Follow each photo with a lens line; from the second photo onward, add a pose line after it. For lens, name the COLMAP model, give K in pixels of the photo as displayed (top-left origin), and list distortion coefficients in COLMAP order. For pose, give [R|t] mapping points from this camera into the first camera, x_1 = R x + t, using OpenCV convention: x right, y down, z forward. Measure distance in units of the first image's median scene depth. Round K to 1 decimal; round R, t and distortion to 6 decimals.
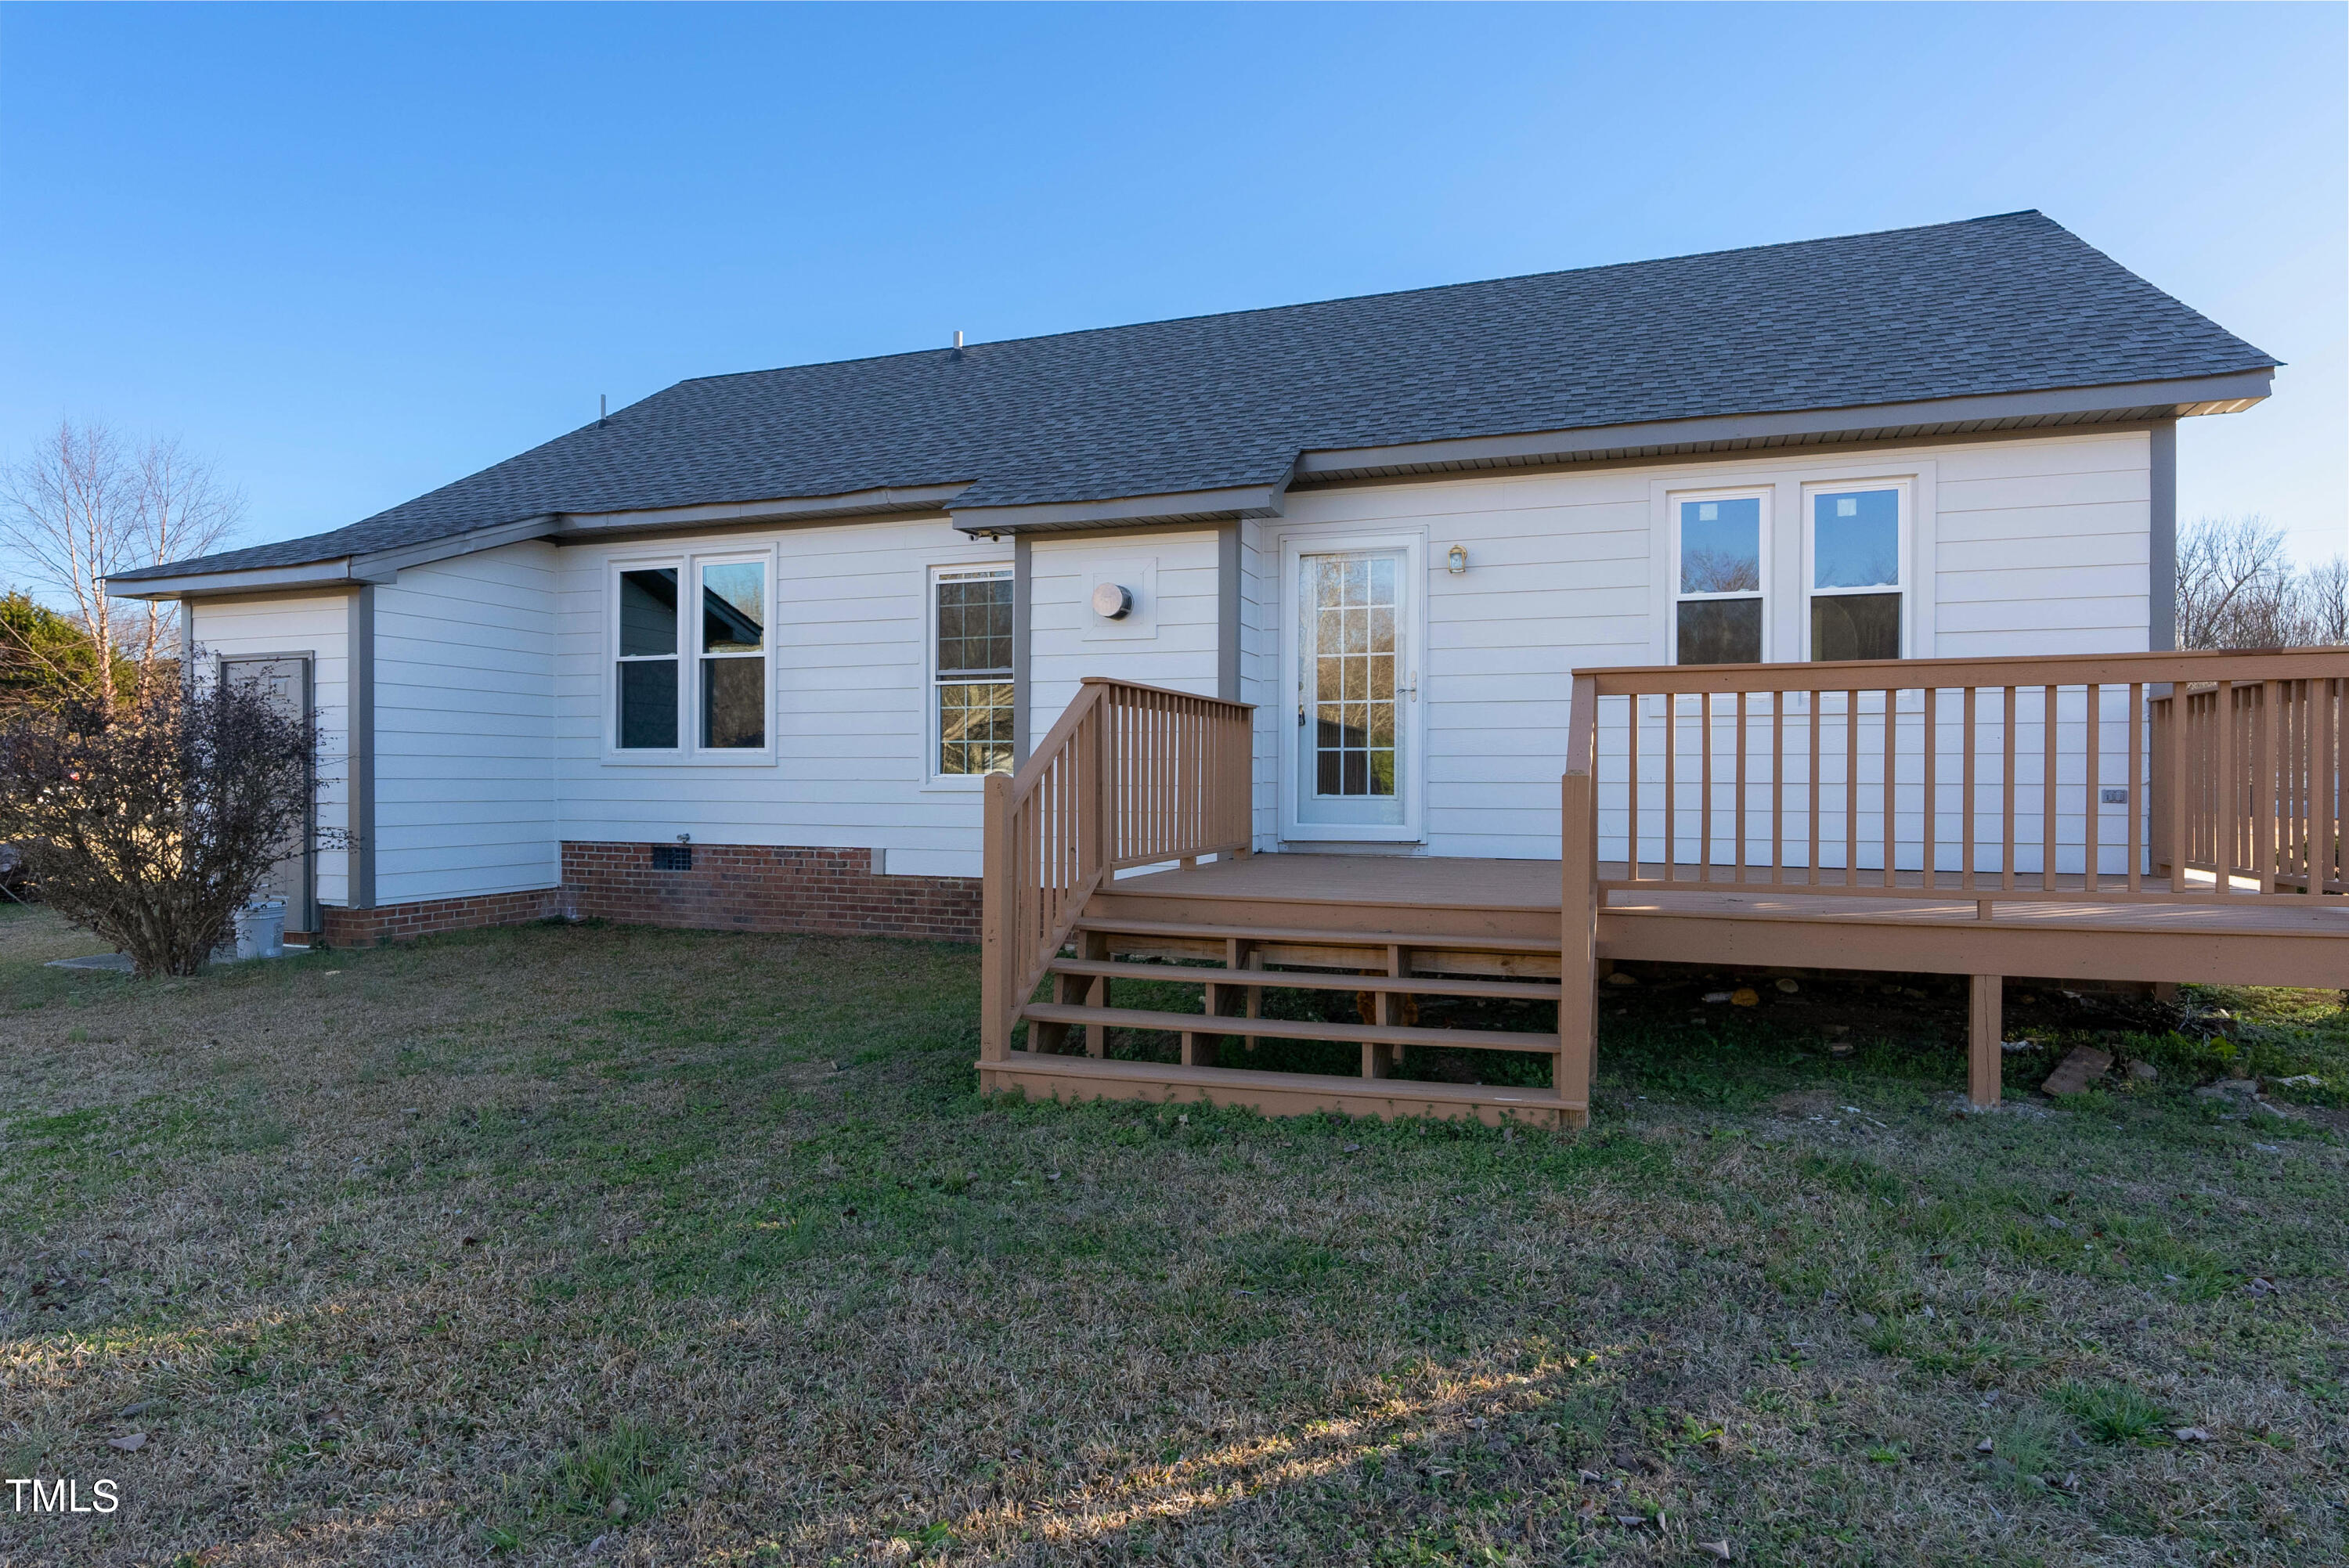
lens RADIAL K [[1299.5, 0, 1174.5], [0, 1299.5, 784.0], [0, 0, 1]] dist [0.000200, -0.000374]
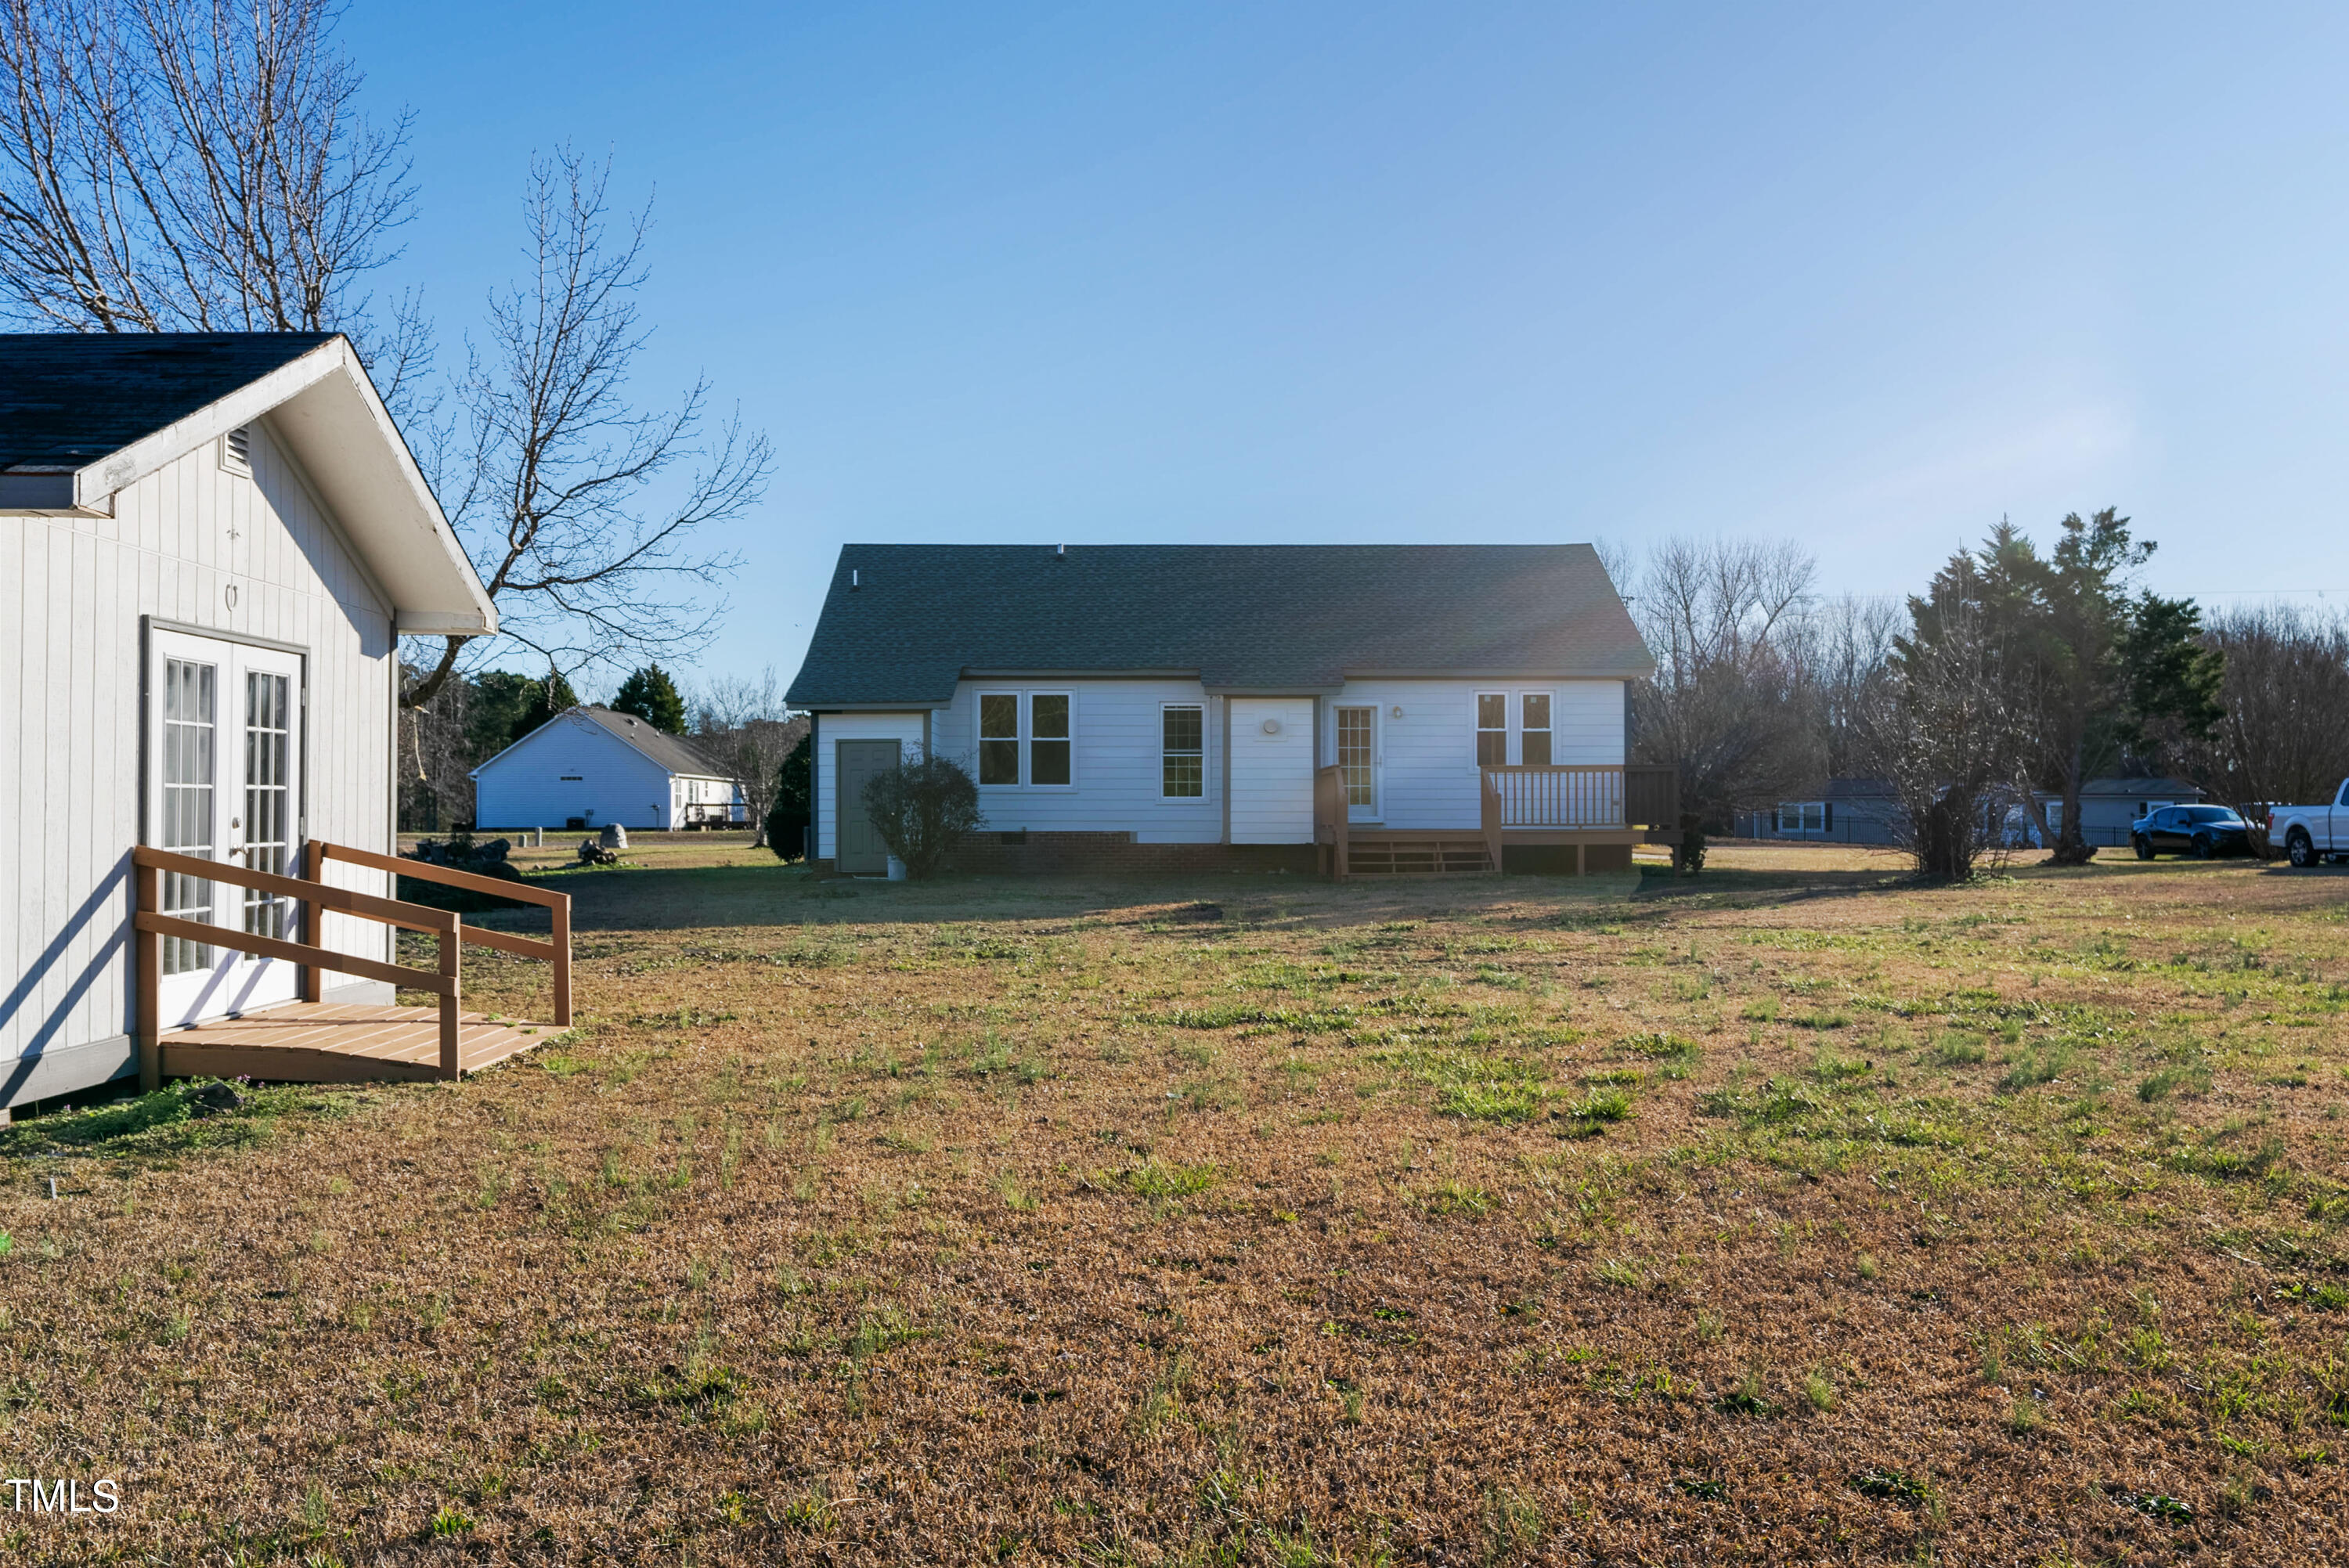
lens RADIAL K [[2070.7, 0, 1174.5], [0, 2070.7, 784.0], [0, 0, 1]] dist [-0.000977, -0.000230]
pose [[0.928438, 0.009469, 0.371367, -1.405291], [-0.004183, 0.999878, -0.015035, 0.020317], [-0.371464, 0.012406, 0.928364, -2.155080]]
